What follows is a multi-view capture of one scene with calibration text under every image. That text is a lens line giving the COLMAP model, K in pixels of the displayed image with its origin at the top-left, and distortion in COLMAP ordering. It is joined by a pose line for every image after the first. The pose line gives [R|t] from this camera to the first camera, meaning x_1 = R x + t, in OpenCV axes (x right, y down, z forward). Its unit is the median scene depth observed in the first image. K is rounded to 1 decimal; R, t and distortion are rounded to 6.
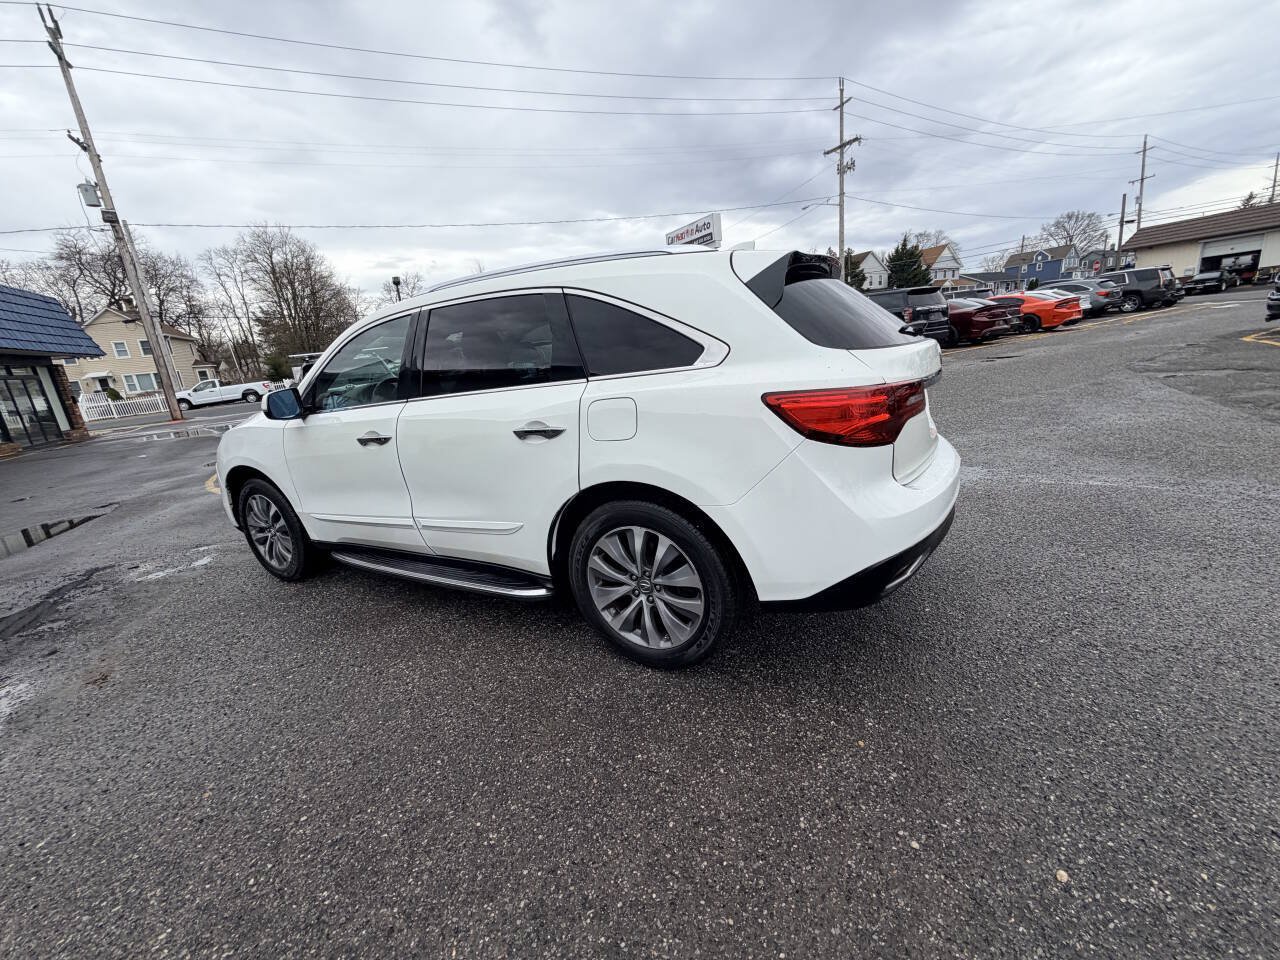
lens RADIAL K [[508.5, 0, 637.1], [0, 508.5, 477.1], [0, 0, 1]] dist [-0.001681, 0.000653]
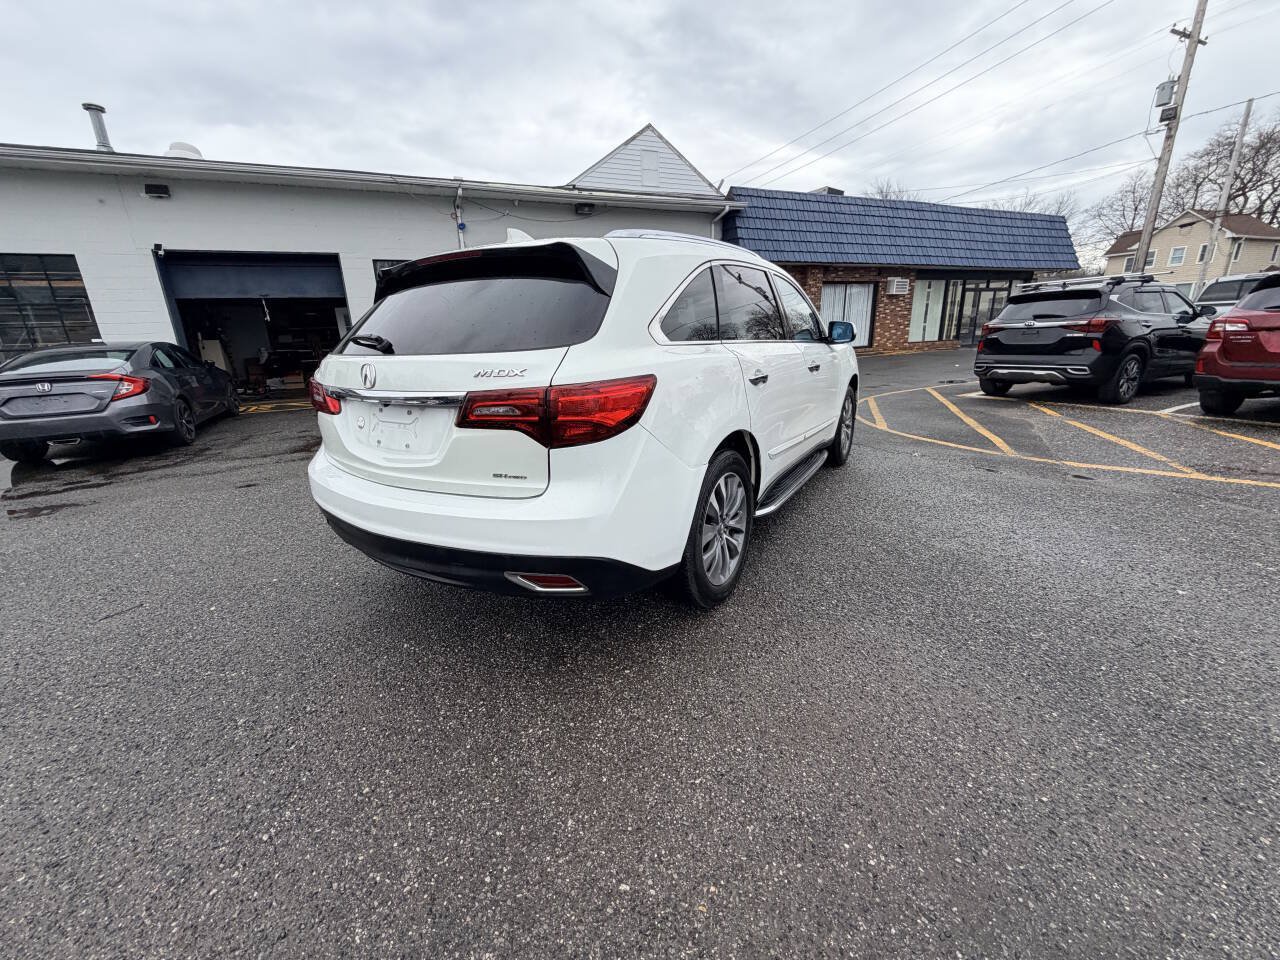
lens RADIAL K [[508.5, 0, 638.9], [0, 508.5, 478.3], [0, 0, 1]] dist [-0.001681, 0.000653]
pose [[-0.057339, 0.377029, -0.924425, 0.364662], [-0.209189, 0.900856, 0.380392, -0.129538], [0.976193, 0.215191, 0.027216, 0.373934]]
